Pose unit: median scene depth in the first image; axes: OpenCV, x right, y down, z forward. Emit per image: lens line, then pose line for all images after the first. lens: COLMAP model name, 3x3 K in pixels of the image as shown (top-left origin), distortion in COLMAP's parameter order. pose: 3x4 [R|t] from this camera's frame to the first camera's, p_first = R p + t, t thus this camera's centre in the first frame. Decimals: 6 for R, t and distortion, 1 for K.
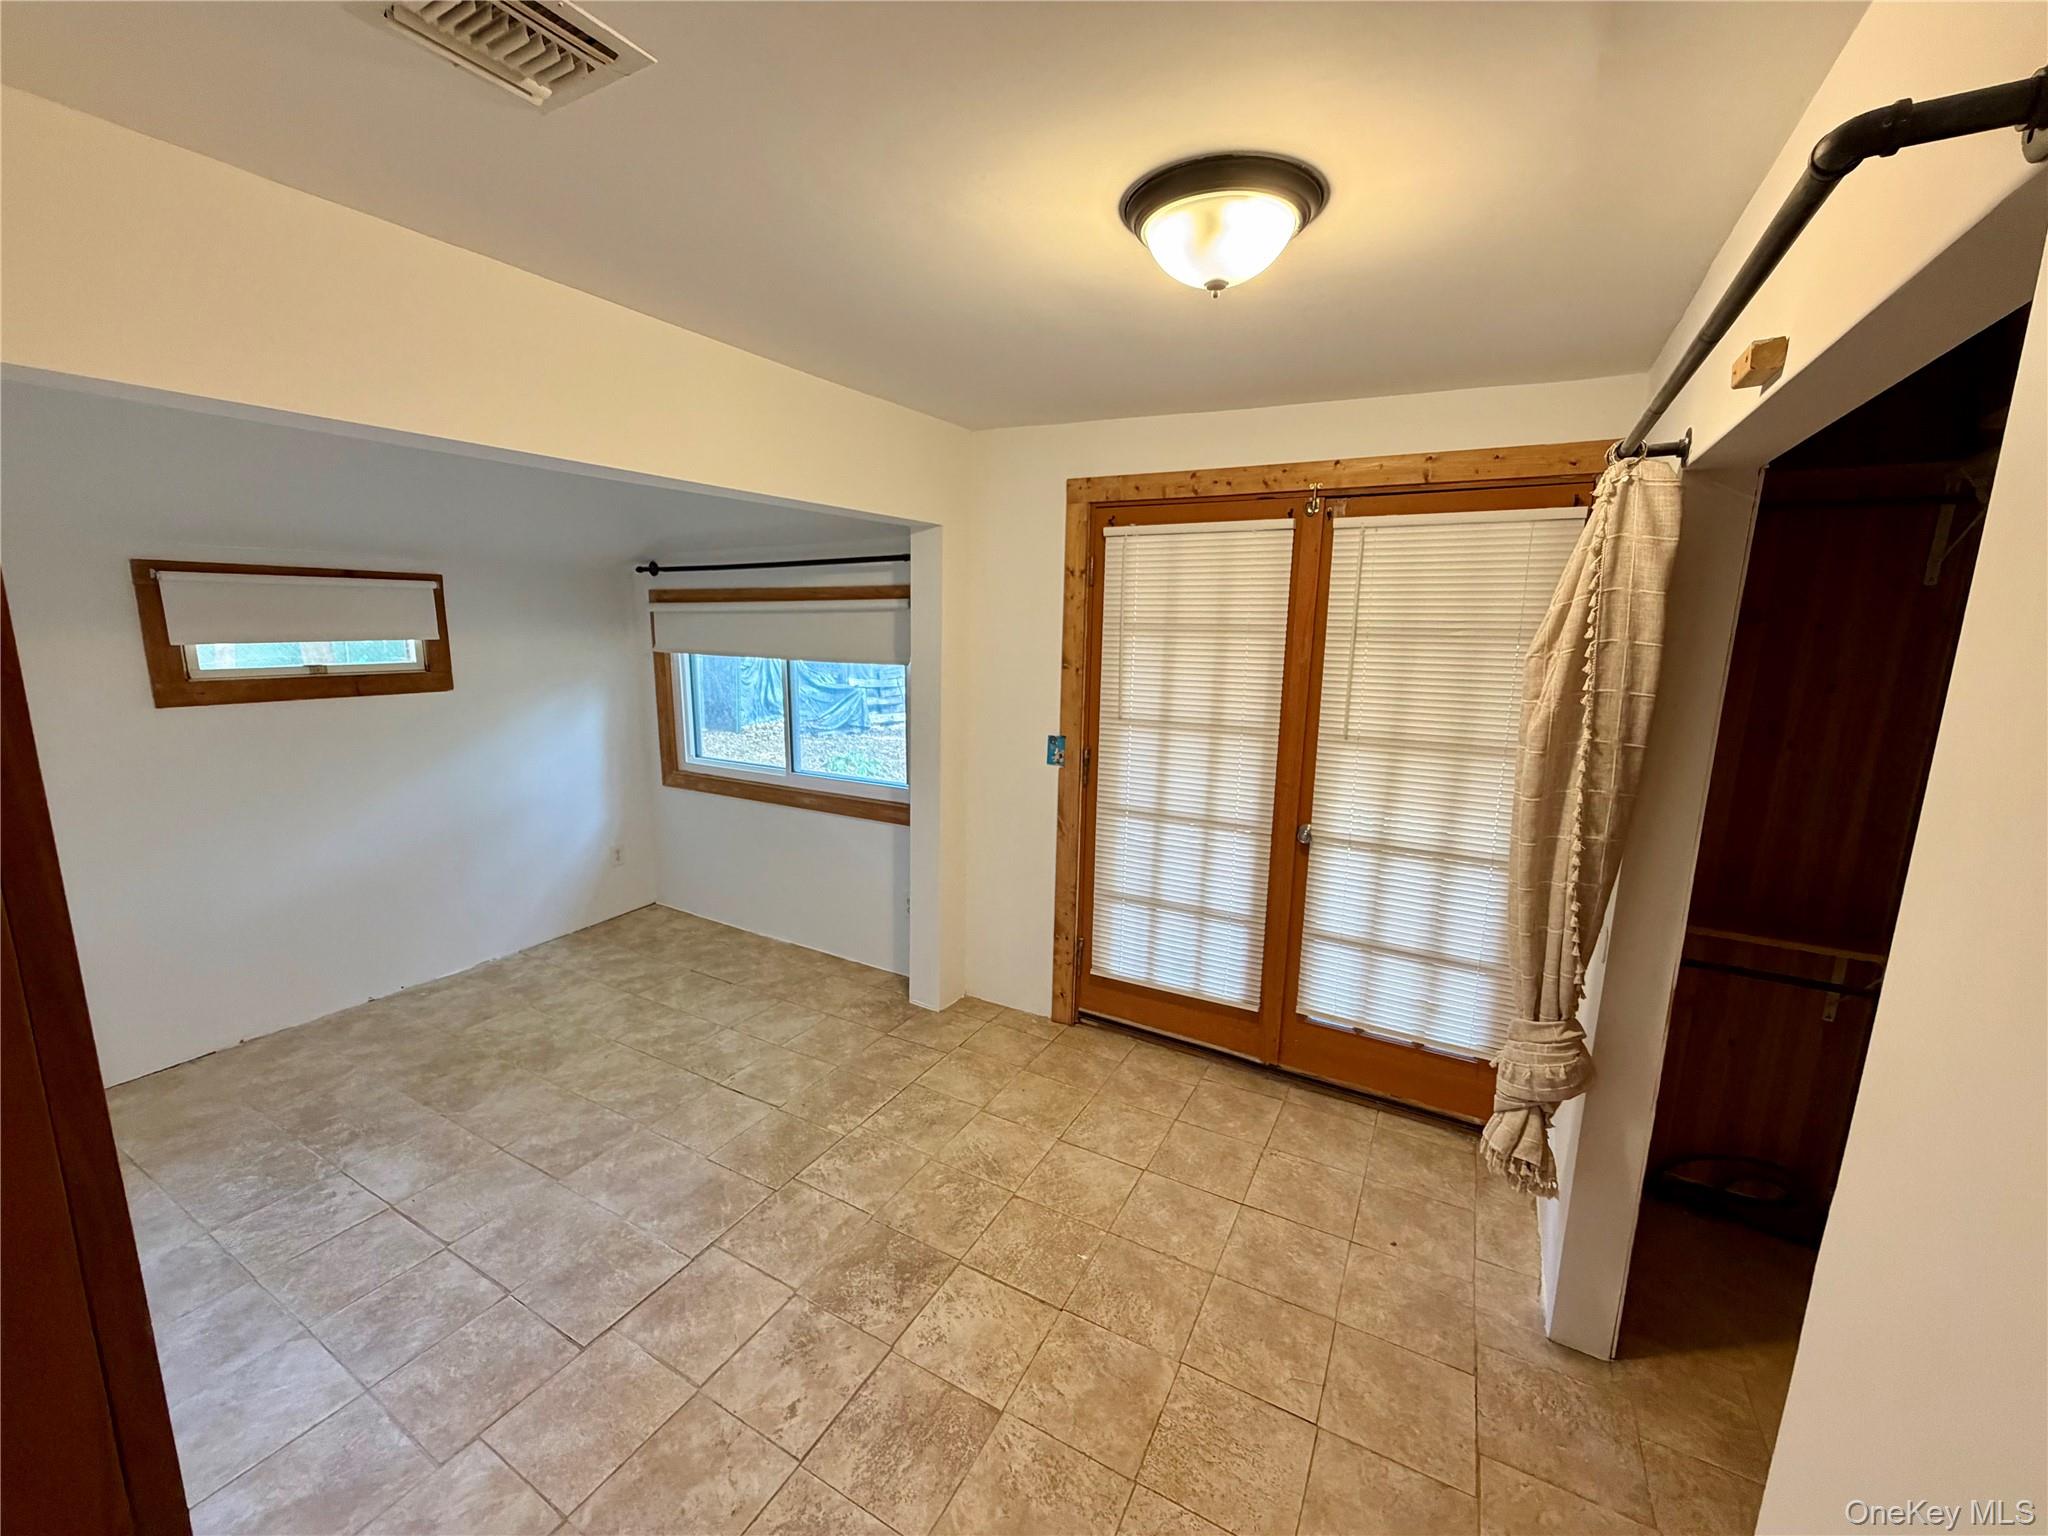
lens RADIAL K [[820.9, 0, 1017.2], [0, 820.9, 768.0], [0, 0, 1]] dist [-0.001216, -0.000269]
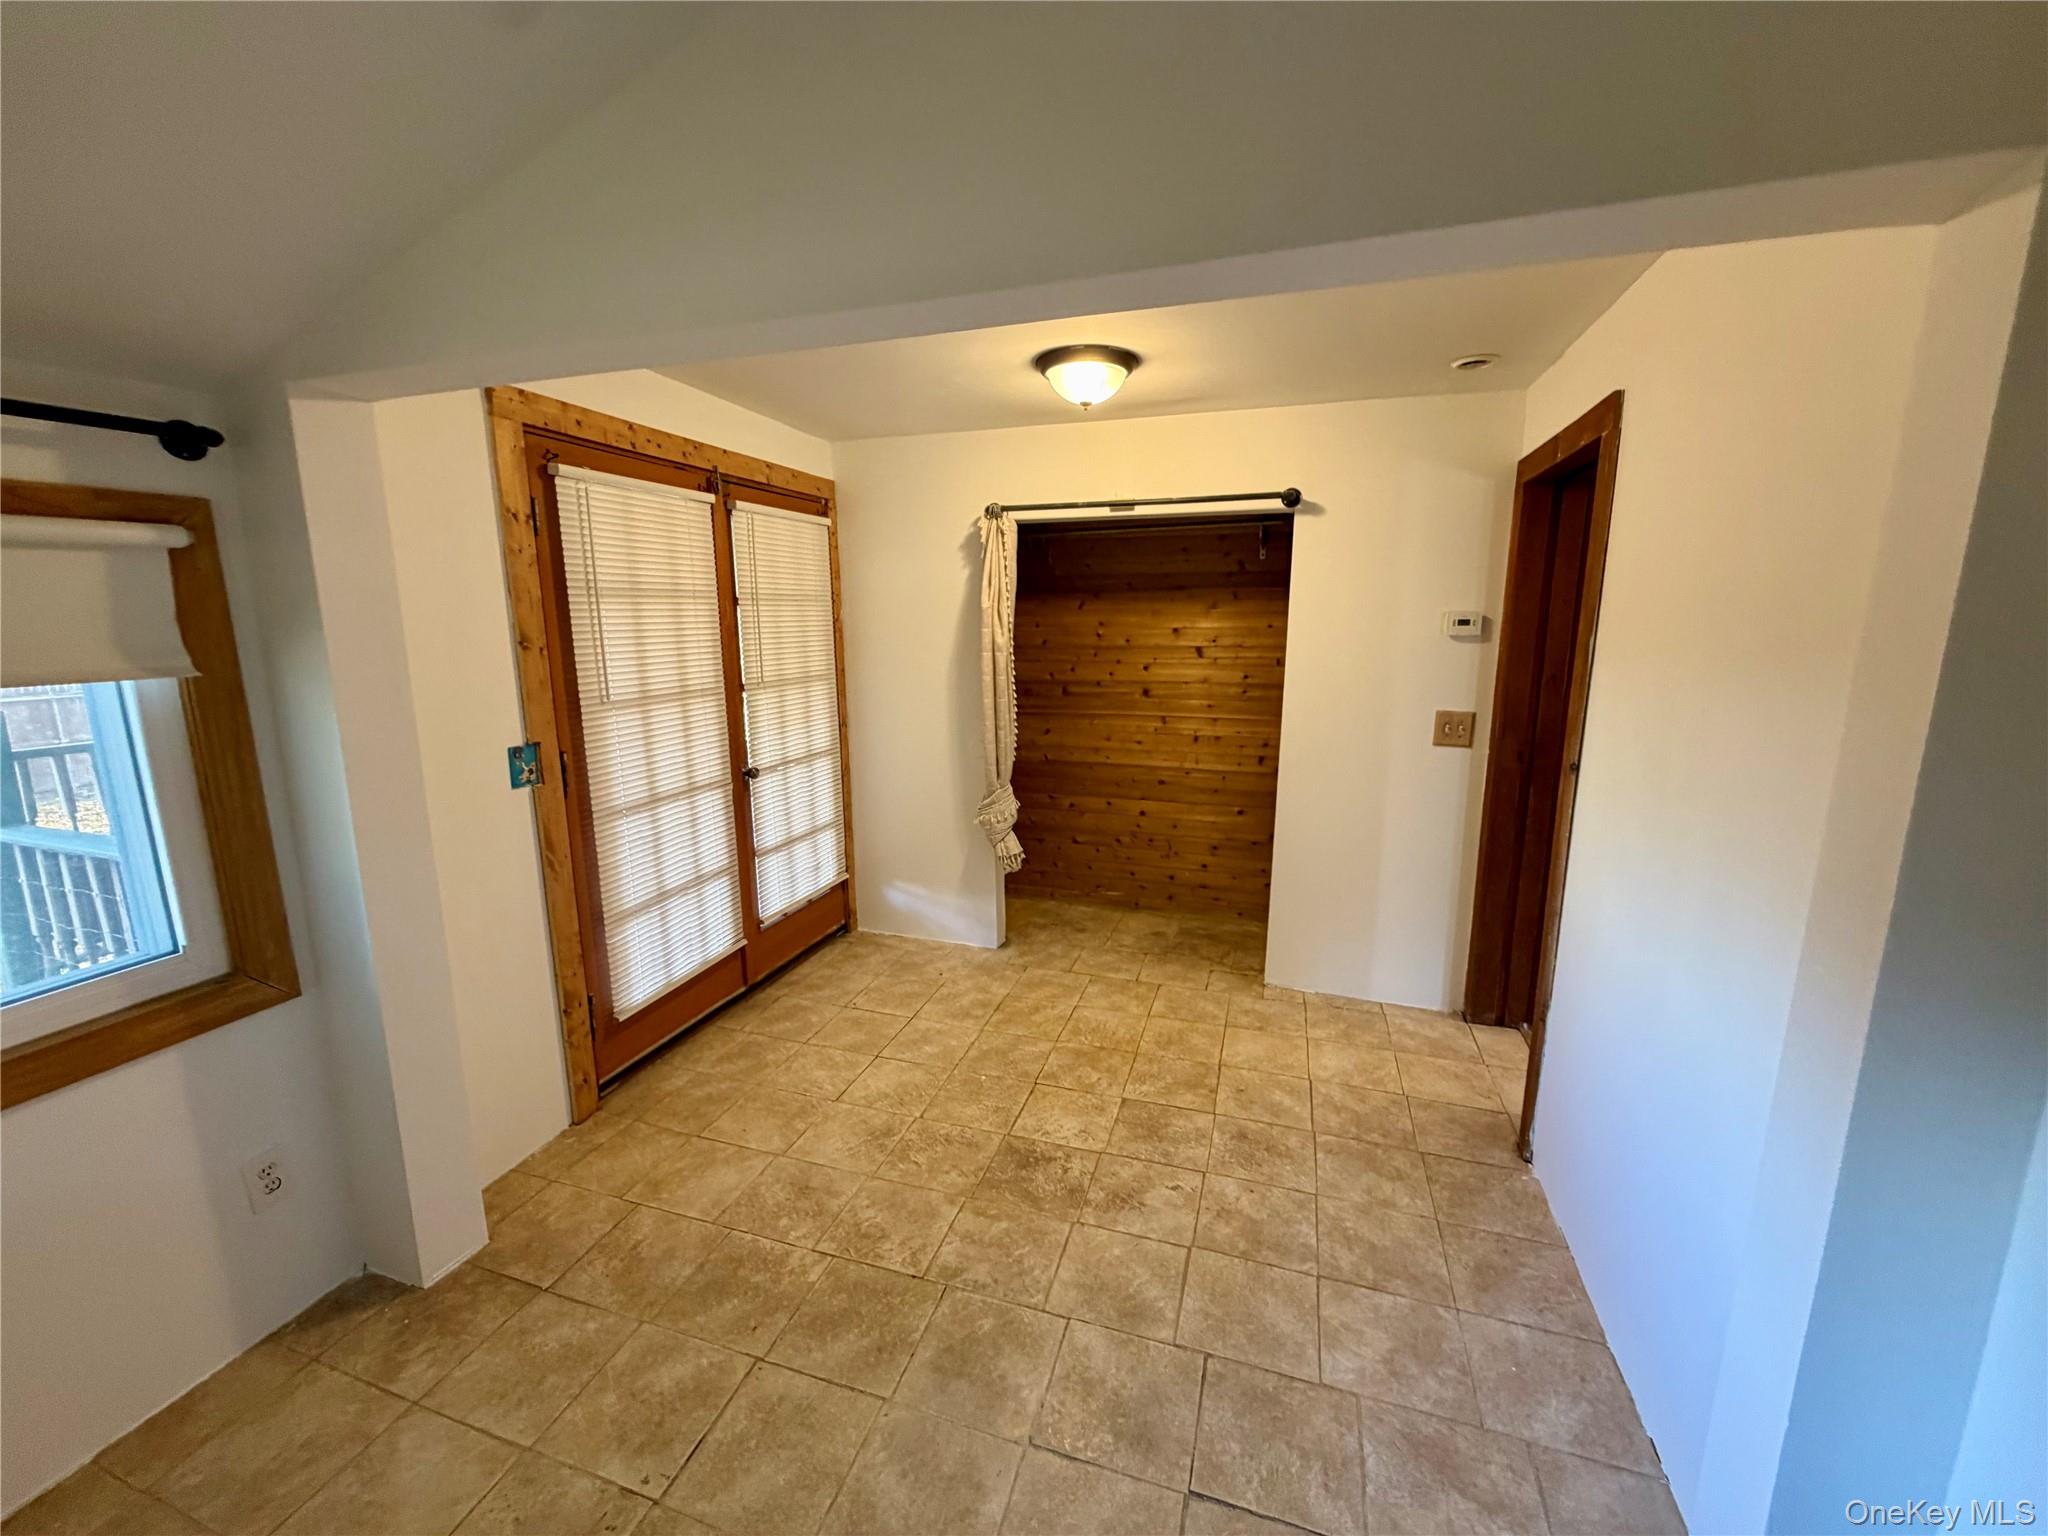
lens RADIAL K [[820.9, 0, 1019.1], [0, 820.9, 768.5], [0, 0, 1]] dist [-0.001216, -0.000269]
pose [[-0.196438, -0.196800, 0.960563, -0.879132], [0.172016, 0.957541, 0.231358, -0.134243], [-0.965310, 0.210680, -0.154245, 0.845543]]
